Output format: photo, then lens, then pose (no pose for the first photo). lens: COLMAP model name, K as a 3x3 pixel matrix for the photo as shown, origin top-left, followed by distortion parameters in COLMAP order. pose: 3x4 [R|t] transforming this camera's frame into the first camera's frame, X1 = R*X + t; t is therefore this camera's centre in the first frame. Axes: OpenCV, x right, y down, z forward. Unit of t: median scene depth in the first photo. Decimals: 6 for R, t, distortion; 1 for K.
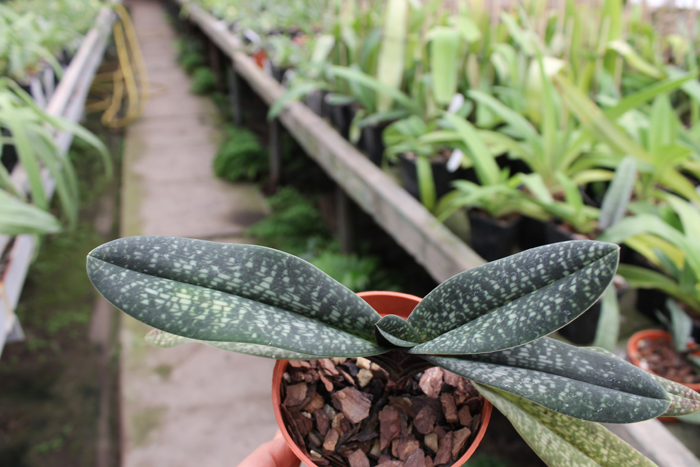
lens RADIAL K [[572.7, 0, 364.1], [0, 572.7, 236.3], [0, 0, 1]] dist [-0.188469, 0.130099]
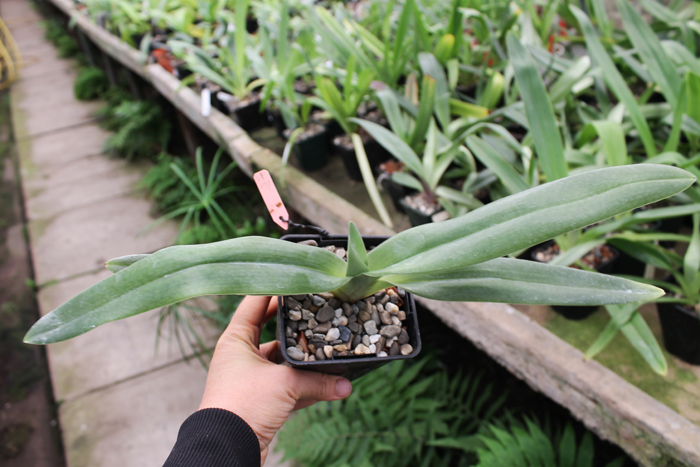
lens RADIAL K [[572.7, 0, 364.1], [0, 572.7, 236.3], [0, 0, 1]] dist [-0.188469, 0.130099]
pose [[0.973876, -0.199090, 0.109222, 0.429190], [0.189916, 0.977767, 0.088898, 0.466241], [-0.124492, -0.065833, 0.990034, -0.927772]]
